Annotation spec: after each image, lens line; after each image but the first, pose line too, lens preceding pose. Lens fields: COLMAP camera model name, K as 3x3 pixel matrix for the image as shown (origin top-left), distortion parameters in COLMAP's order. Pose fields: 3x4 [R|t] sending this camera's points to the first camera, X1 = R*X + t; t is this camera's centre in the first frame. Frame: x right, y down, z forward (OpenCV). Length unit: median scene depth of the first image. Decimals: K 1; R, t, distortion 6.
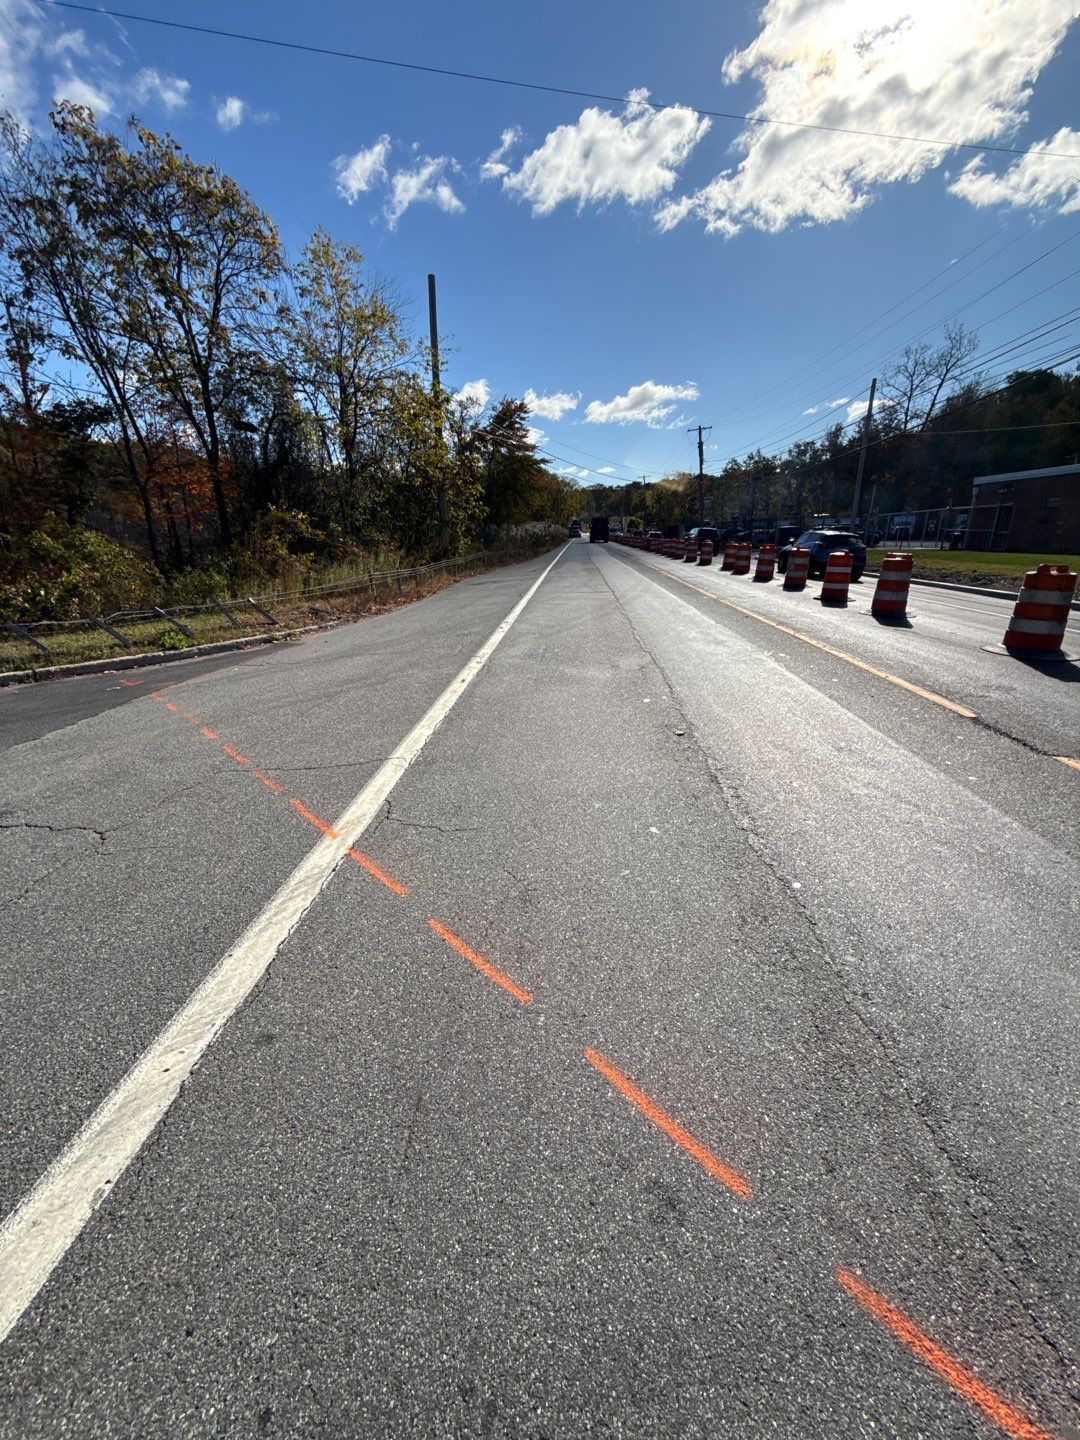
lens RADIAL K [[586.8, 0, 550.5], [0, 586.8, 731.6], [0, 0, 1]] dist [-0.000278, -0.000219]
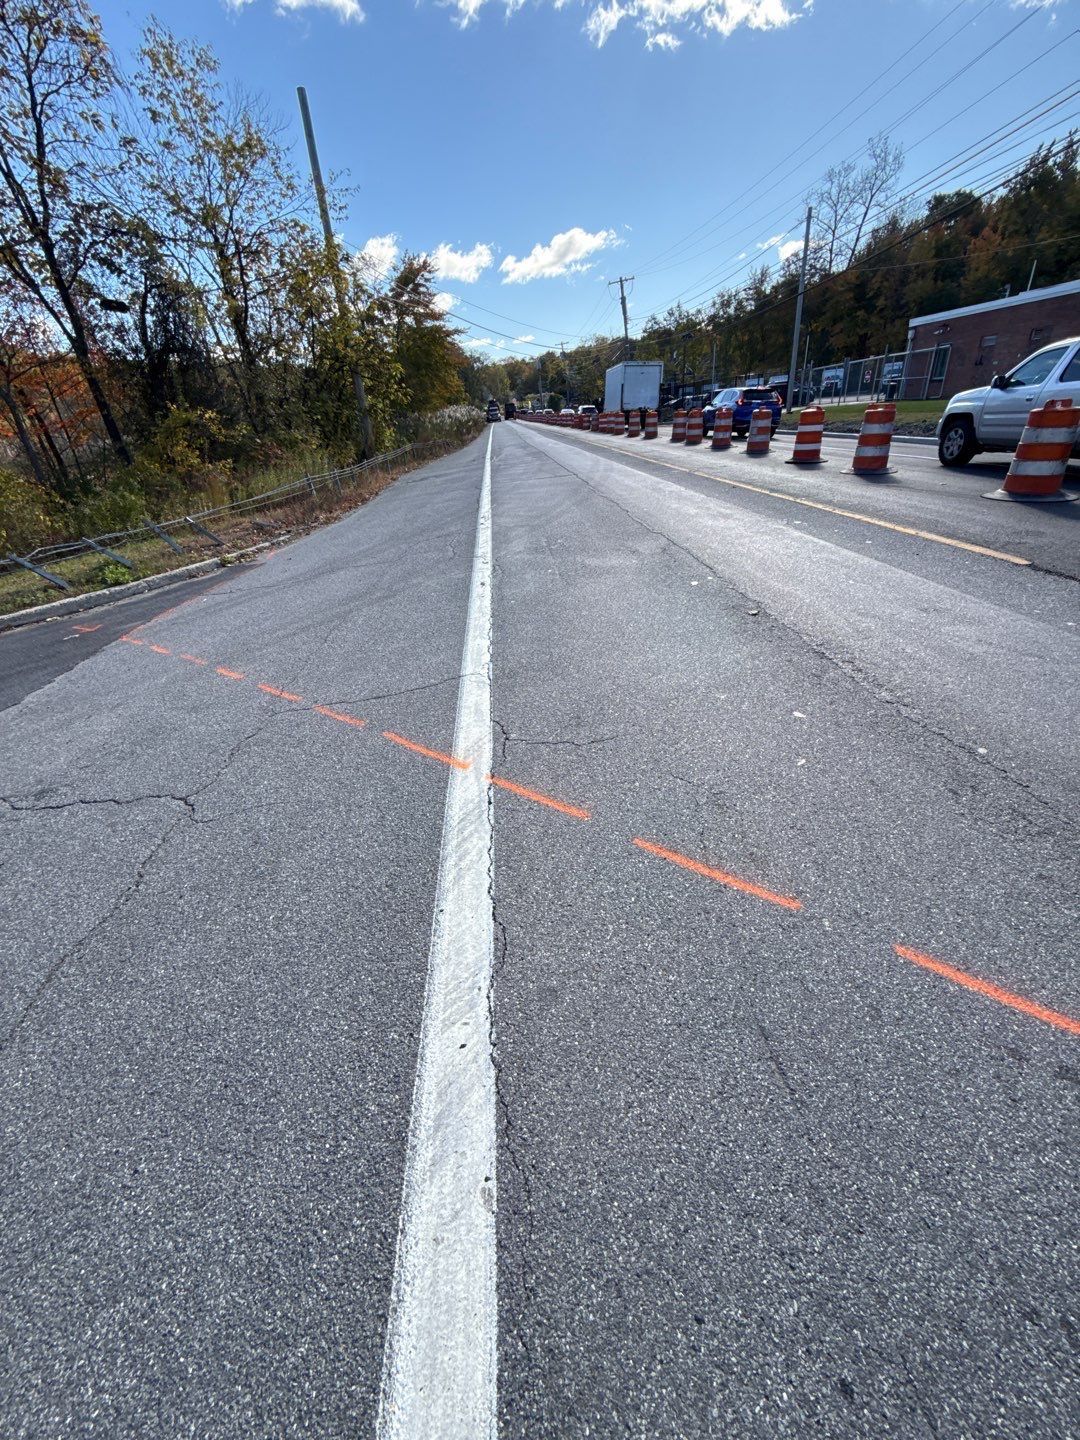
lens RADIAL K [[586.8, 0, 550.5], [0, 586.8, 731.6], [0, 0, 1]] dist [-0.000278, -0.000219]
pose [[0.987736, -0.128702, 0.088389, -0.119564], [0.112209, 0.978807, 0.171307, -0.004927], [-0.108563, -0.159288, 0.981245, 0.043048]]
